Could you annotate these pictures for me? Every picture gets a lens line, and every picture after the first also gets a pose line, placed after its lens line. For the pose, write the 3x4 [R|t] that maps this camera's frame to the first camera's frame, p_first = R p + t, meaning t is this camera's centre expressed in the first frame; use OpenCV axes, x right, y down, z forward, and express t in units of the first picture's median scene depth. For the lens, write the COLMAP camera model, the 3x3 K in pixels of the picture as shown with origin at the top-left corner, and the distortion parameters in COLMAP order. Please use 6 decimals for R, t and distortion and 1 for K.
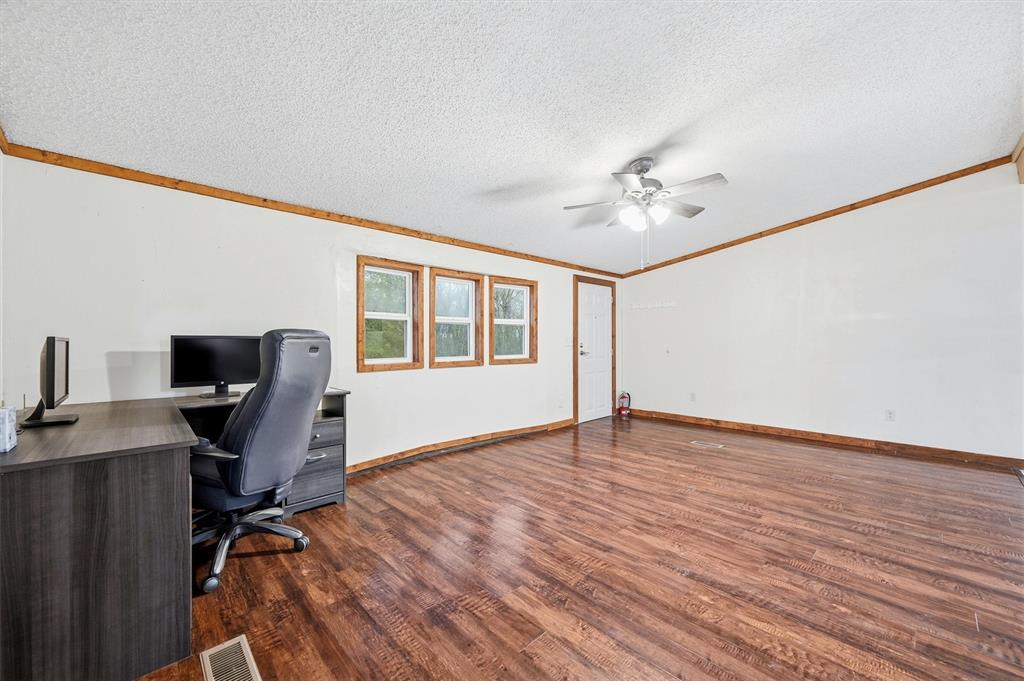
lens RADIAL K [[404.3, 0, 510.7], [0, 404.3, 342.7], [0, 0, 1]] dist [-0.000420, -0.000674]
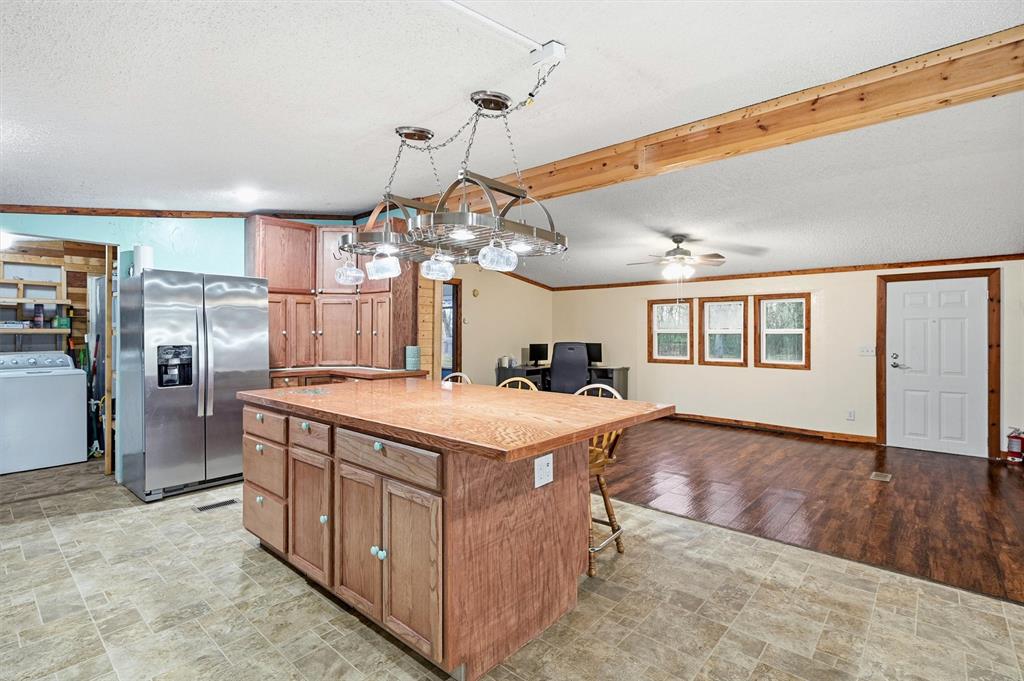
lens RADIAL K [[479.8, 0, 508.7], [0, 479.8, 336.7], [0, 0, 1]] dist [-0.000297, -0.000258]
pose [[0.082976, 0.007725, -0.996522, 1.787556], [-0.007325, 0.999948, 0.007142, -0.056826], [0.996525, 0.006707, 0.083028, 0.165806]]
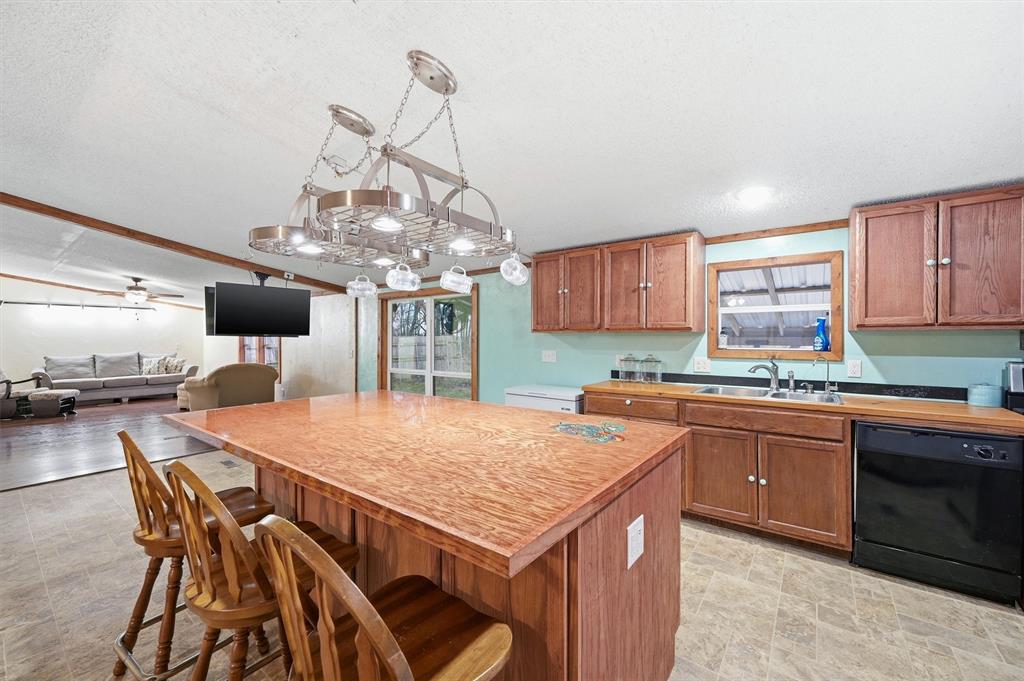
lens RADIAL K [[404.3, 0, 513.6], [0, 404.3, 339.1], [0, 0, 1]] dist [-0.000420, -0.000674]
pose [[-0.163124, -0.002072, 0.986603, 0.456200], [0.005672, 0.999979, 0.003038, -0.063278], [-0.986589, 0.006091, -0.163108, 0.056284]]
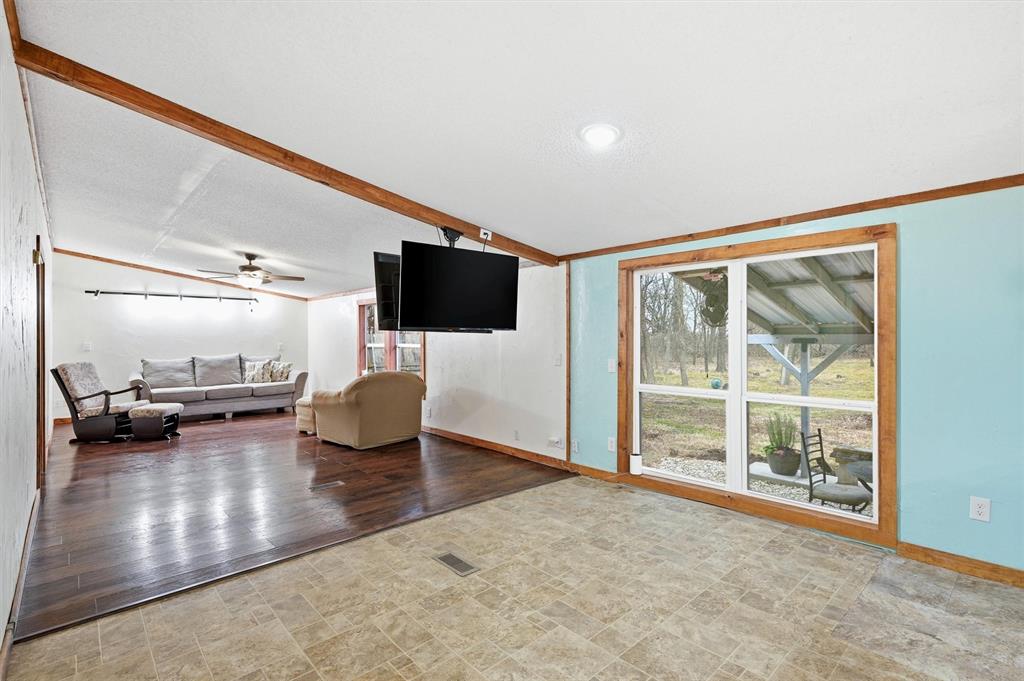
lens RADIAL K [[479.8, 0, 512.3], [0, 479.8, 336.2], [0, 0, 1]] dist [-0.000297, -0.000258]
pose [[0.017664, 0.001921, 0.999842, 1.015554], [0.007550, 0.999969, -0.002054, -0.060004], [-0.999815, 0.007586, 0.017649, 0.602453]]
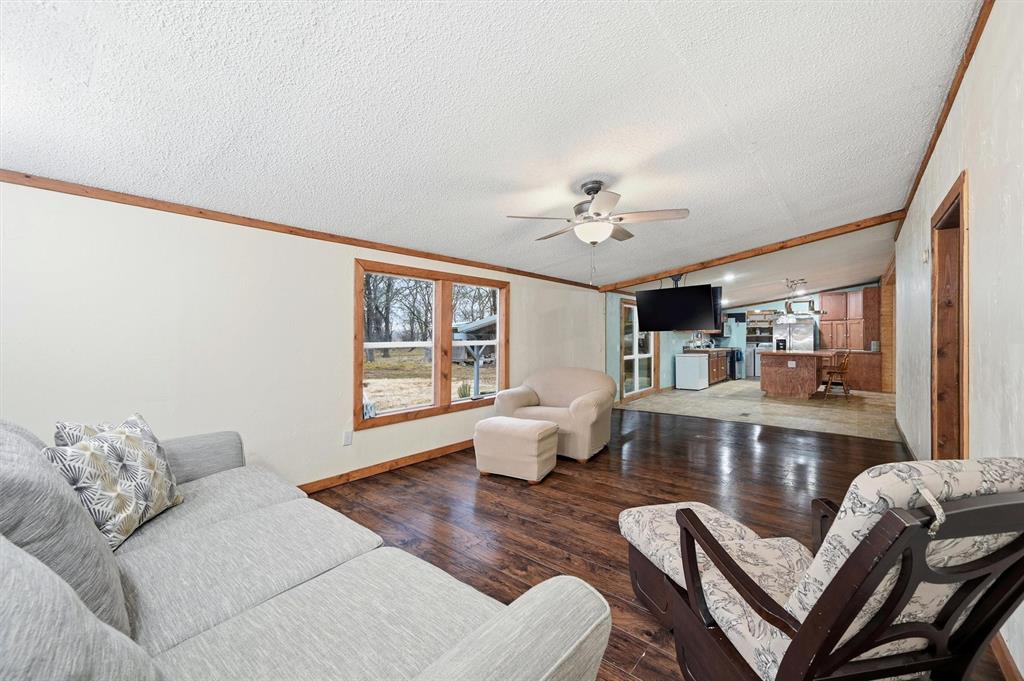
lens RADIAL K [[404.3, 0, 520.0], [0, 404.3, 339.3], [0, 0, 1]] dist [-0.000420, -0.000674]
pose [[-0.993850, -0.000340, -0.110738, 3.020156], [-0.001320, 0.999961, 0.008780, -0.048610], [0.110730, 0.008872, -0.993811, 2.414598]]
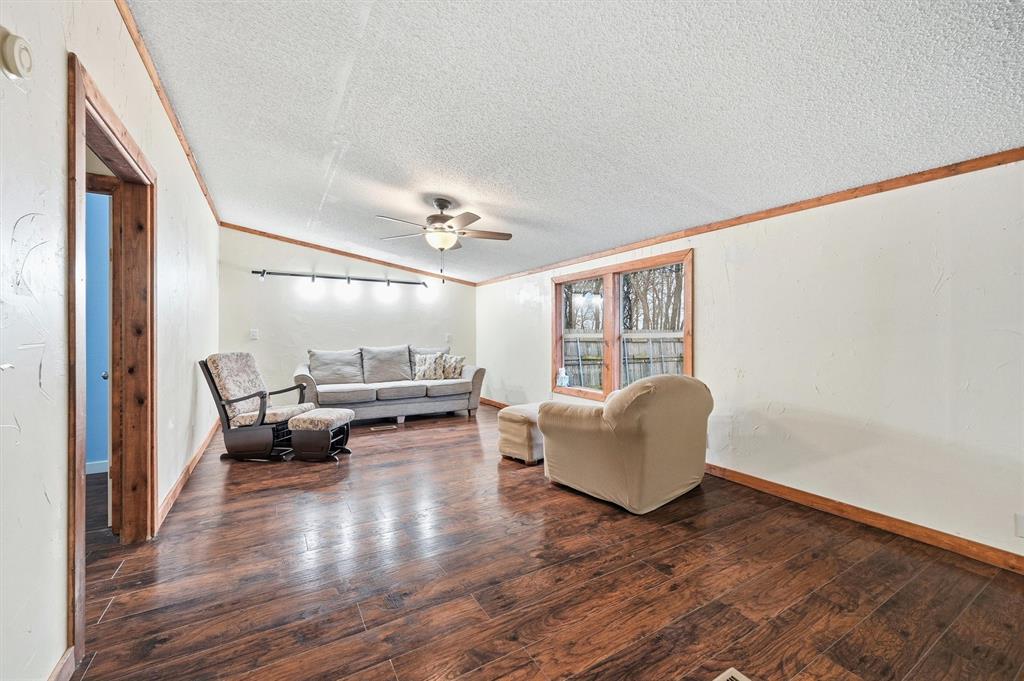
lens RADIAL K [[404.3, 0, 507.6], [0, 404.3, 335.9], [0, 0, 1]] dist [-0.000420, -0.000674]
pose [[0.232416, 0.000671, 0.972616, 1.826339], [0.002709, 0.999995, -0.001338, -0.022330], [-0.972613, 0.002946, 0.232413, 1.213762]]
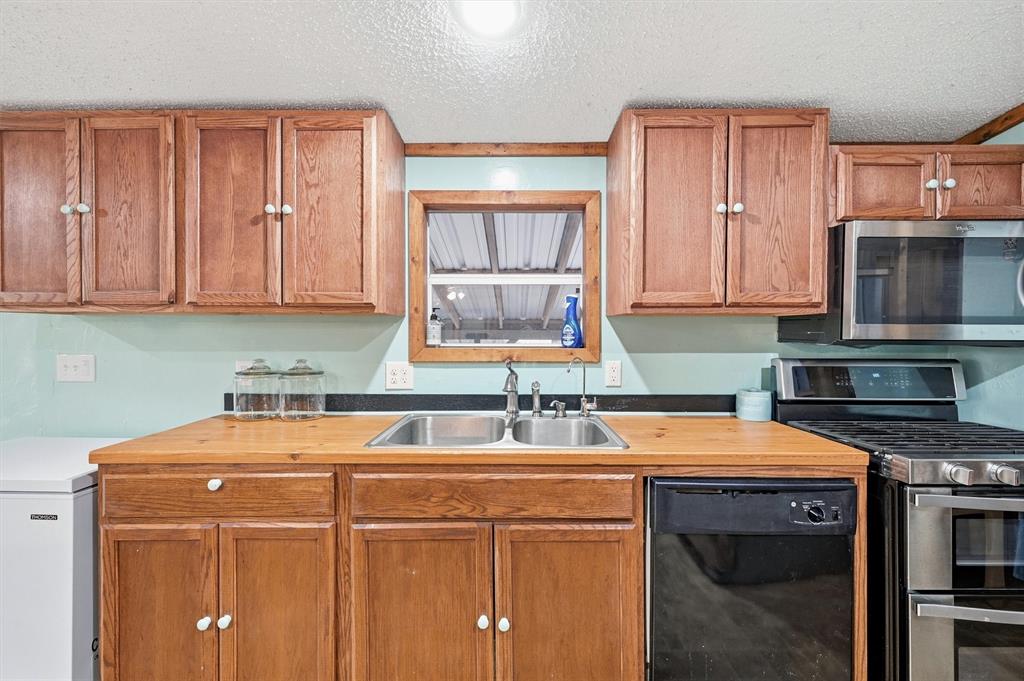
lens RADIAL K [[424.4, 0, 510.6], [0, 424.4, 335.8], [0, 0, 1]] dist [0.001909, -0.000356]
pose [[-0.712642, -0.006266, 0.701500, 0.848501], [0.003294, 0.999919, 0.012278, -0.054574], [-0.701520, 0.011061, -0.712564, -0.256098]]
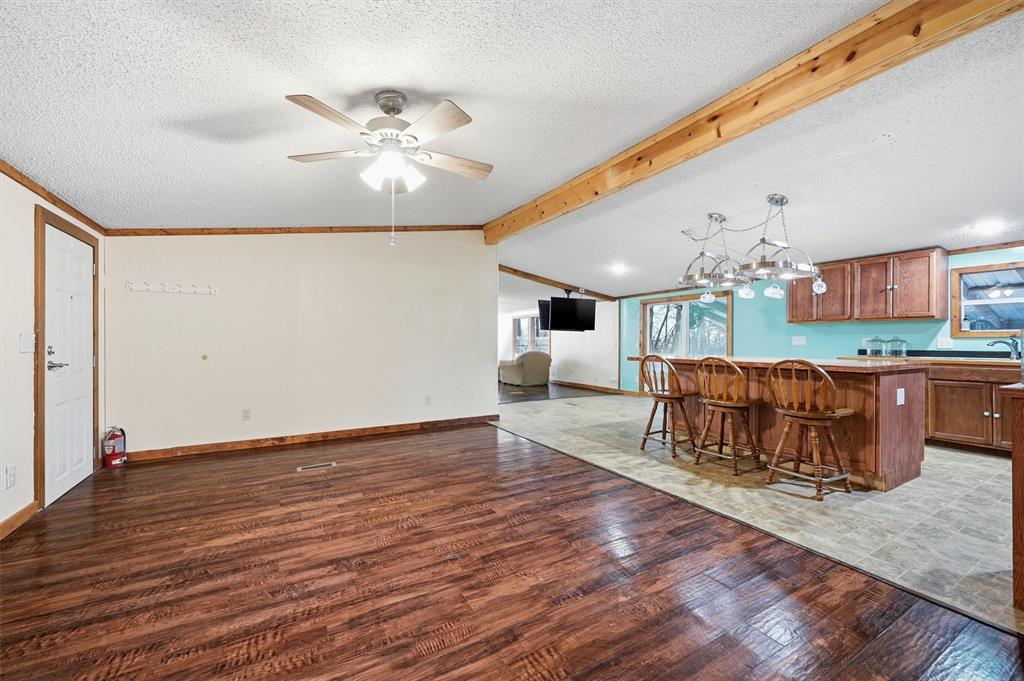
lens RADIAL K [[404.3, 0, 512.7], [0, 404.3, 342.5], [0, 0, 1]] dist [-0.000420, -0.000674]
pose [[0.235707, -0.000142, 0.971824, -0.282582], [0.003297, 0.999994, -0.000653, -0.002184], [-0.971819, 0.003358, 0.235706, 0.518940]]
